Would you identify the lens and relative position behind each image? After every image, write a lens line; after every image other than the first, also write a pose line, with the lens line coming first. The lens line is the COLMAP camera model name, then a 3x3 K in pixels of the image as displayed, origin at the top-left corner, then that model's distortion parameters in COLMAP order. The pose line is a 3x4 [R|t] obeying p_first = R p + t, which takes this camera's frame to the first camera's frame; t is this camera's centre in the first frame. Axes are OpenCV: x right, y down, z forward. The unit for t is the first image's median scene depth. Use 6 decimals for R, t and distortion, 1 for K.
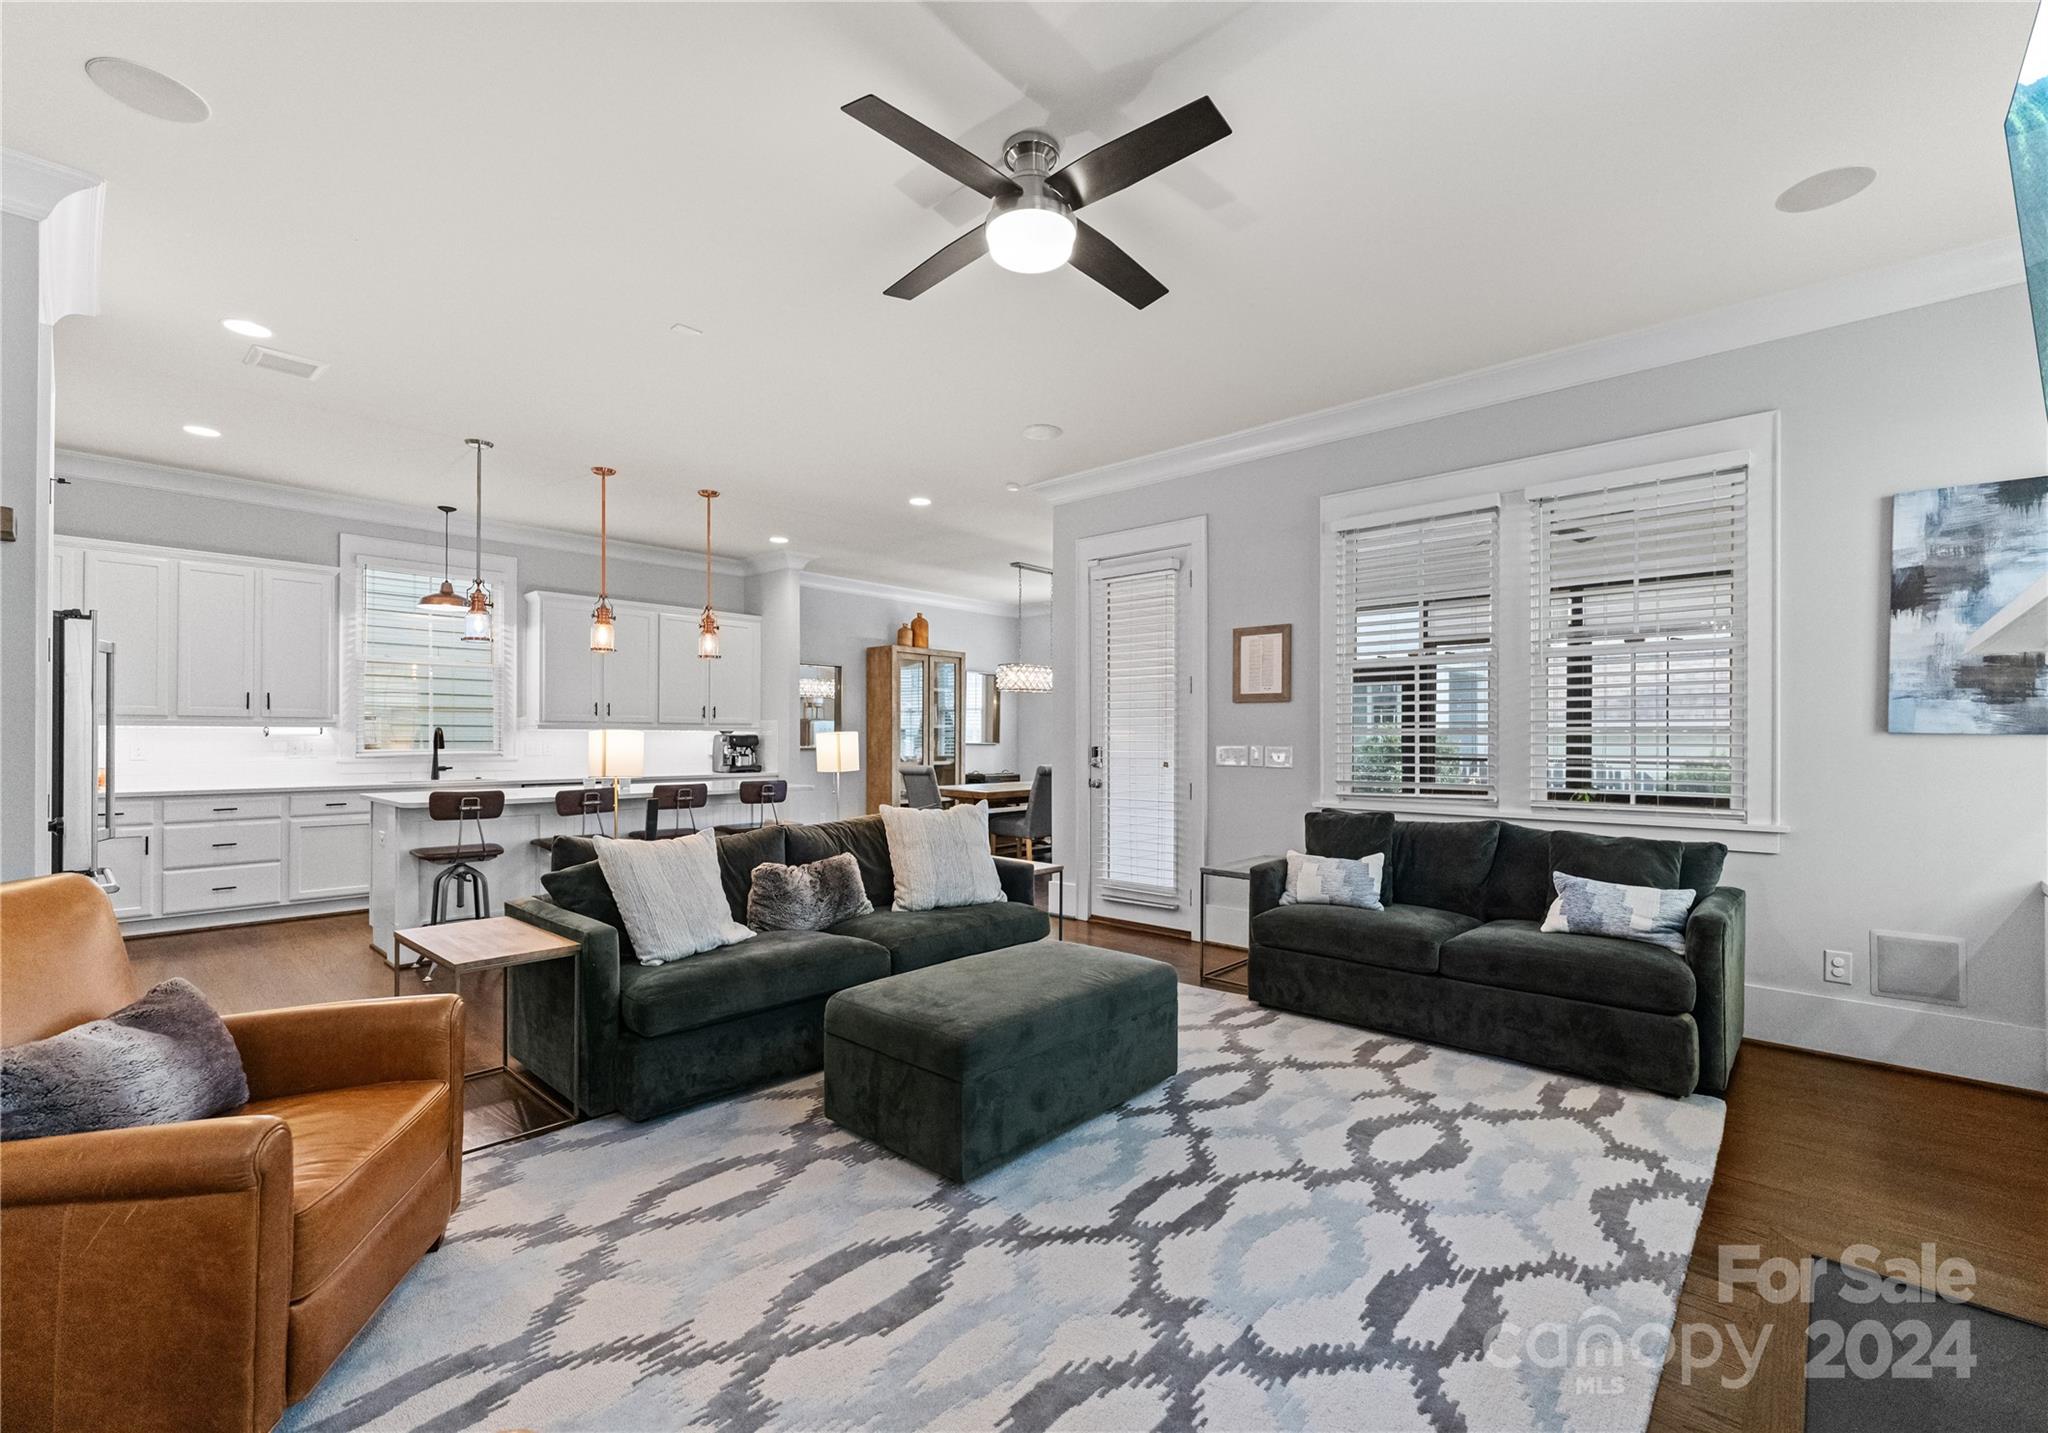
lens RADIAL K [[881.9, 0, 1030.5], [0, 881.9, 737.4], [0, 0, 1]] dist [0.002005, 0.000117]
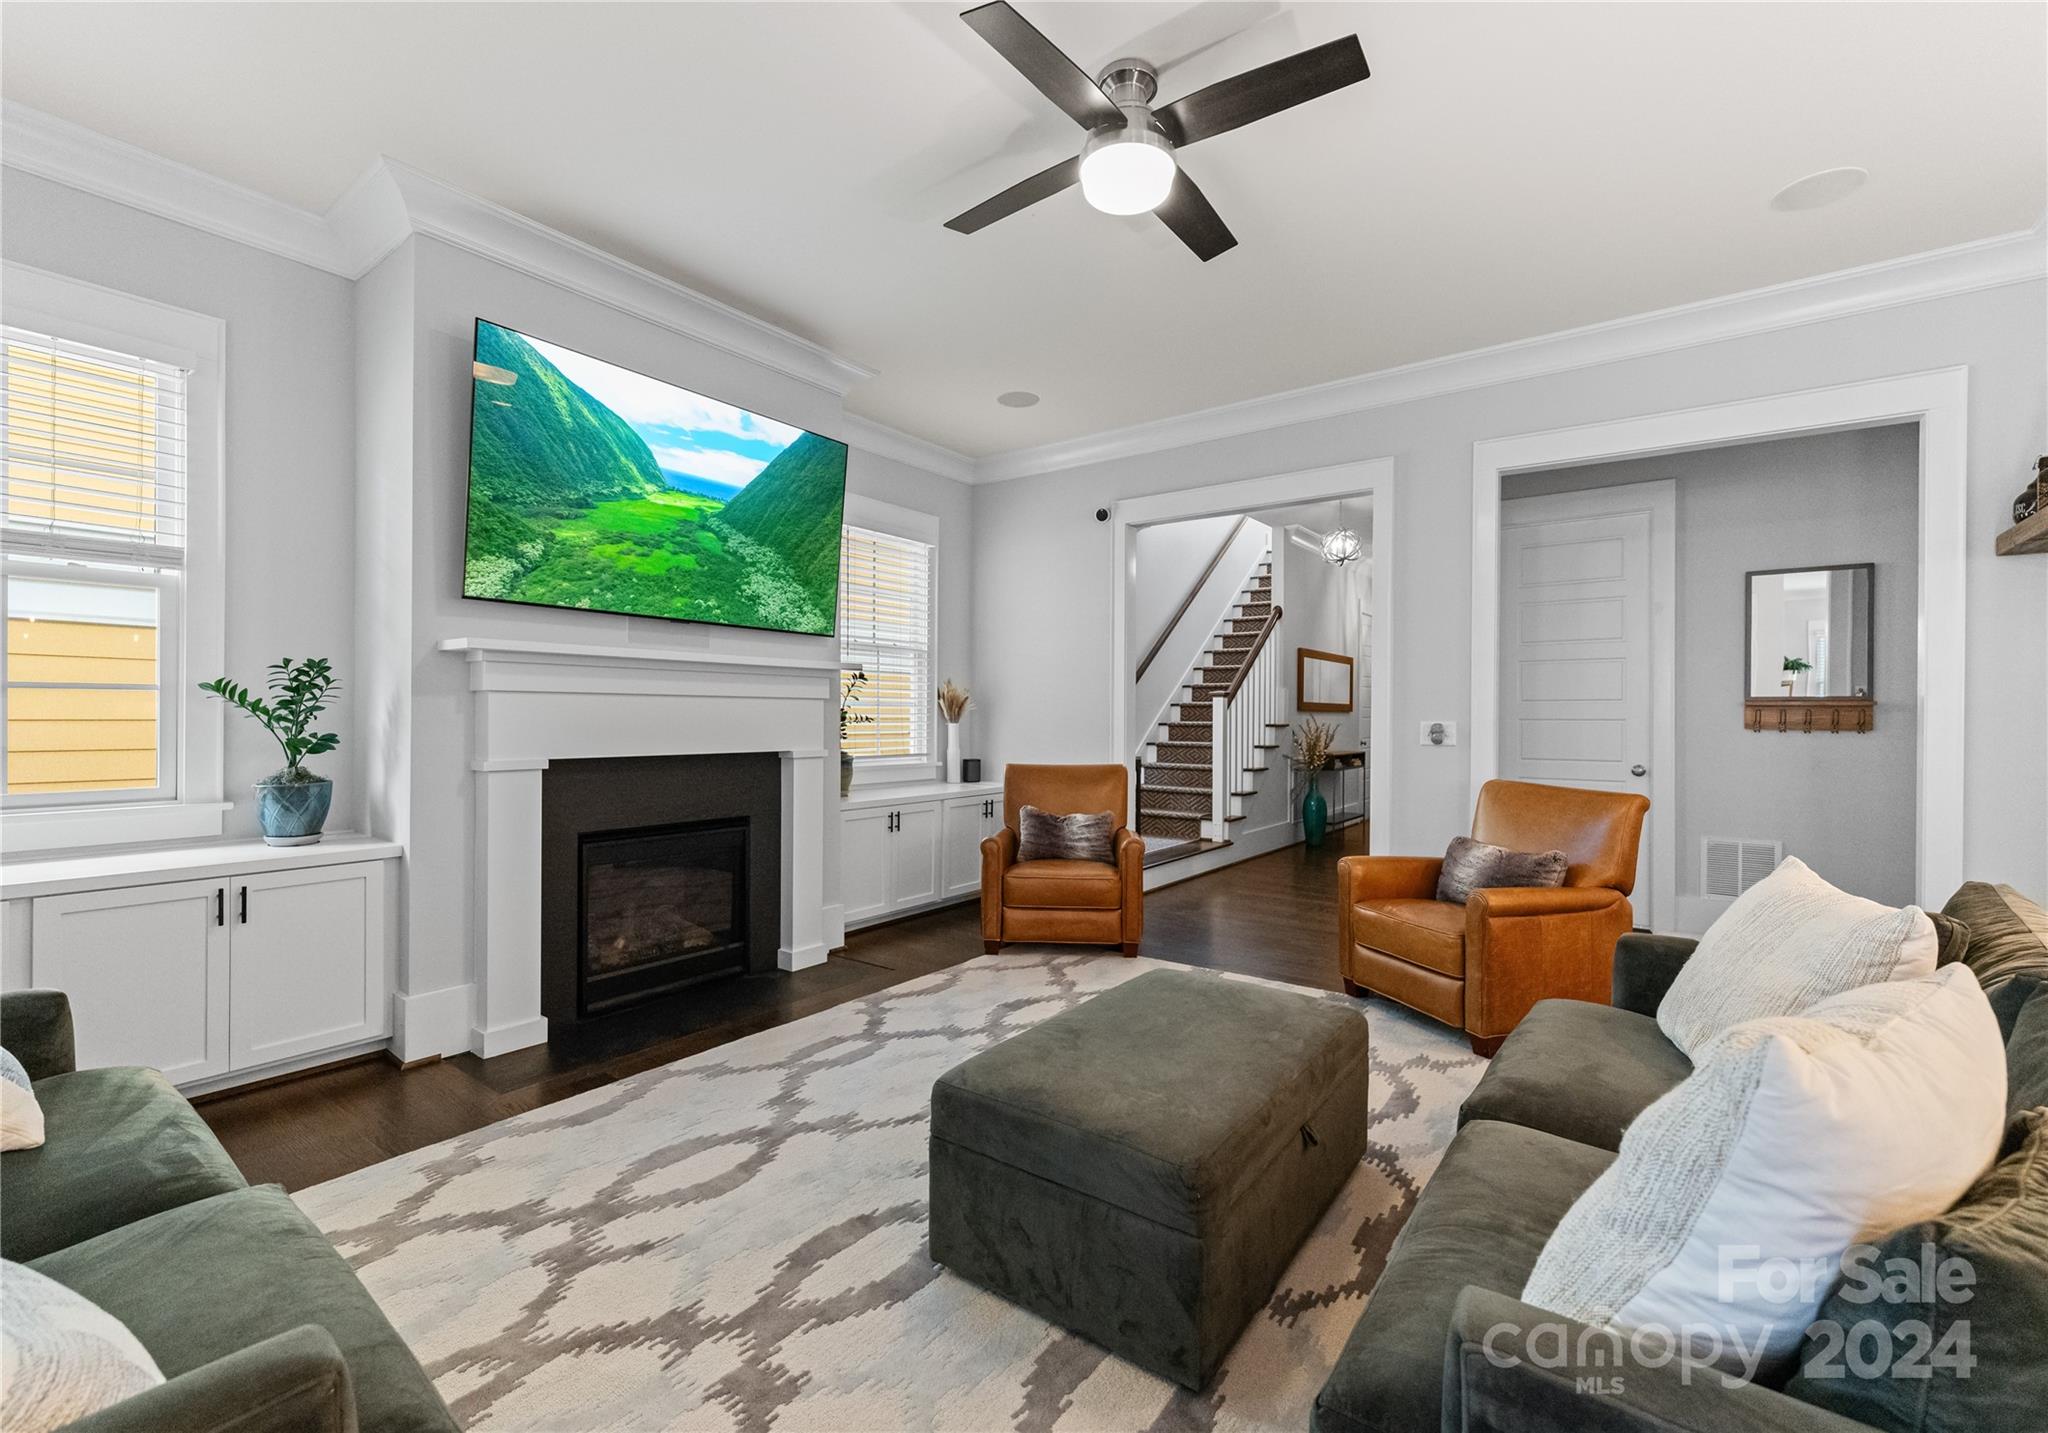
lens RADIAL K [[862.4, 0, 1024.0], [0, 862.4, 716.5], [0, 0, 1]] dist [0.000673, -0.000323]
pose [[-0.995298, -0.009435, -0.096400, 0.141293], [-0.009594, 0.999953, 0.001190, 0.005265], [0.096384, 0.002109, -0.995342, 1.405432]]
